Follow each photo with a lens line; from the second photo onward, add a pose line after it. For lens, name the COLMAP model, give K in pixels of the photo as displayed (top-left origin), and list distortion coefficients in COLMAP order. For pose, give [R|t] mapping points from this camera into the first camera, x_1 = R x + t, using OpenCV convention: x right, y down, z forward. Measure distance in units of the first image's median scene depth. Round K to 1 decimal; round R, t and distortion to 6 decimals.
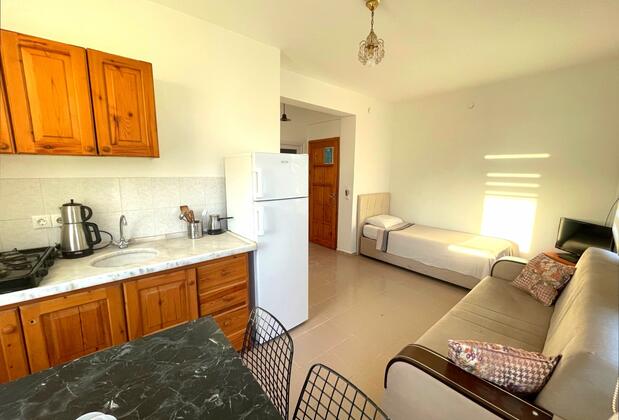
lens RADIAL K [[251.5, 0, 308.4], [0, 251.5, 207.9], [0, 0, 1]] dist [-0.000425, 0.000191]
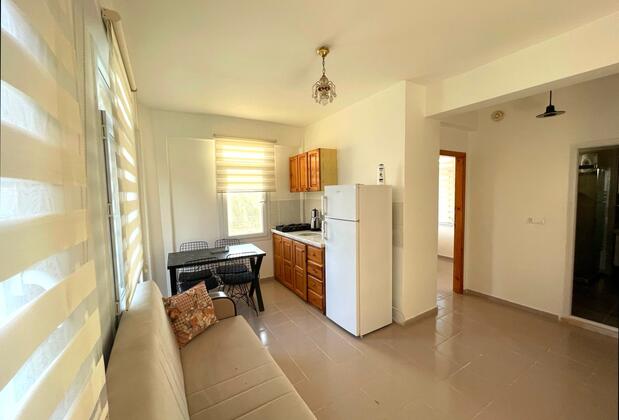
lens RADIAL K [[251.5, 0, 311.4], [0, 251.5, 208.8], [0, 0, 1]] dist [-0.000425, 0.000191]
pose [[-0.162620, 0.059920, -0.984868, 1.340183], [-0.122797, 0.989165, 0.080457, -0.194287], [0.979018, 0.134023, -0.153500, 1.157972]]
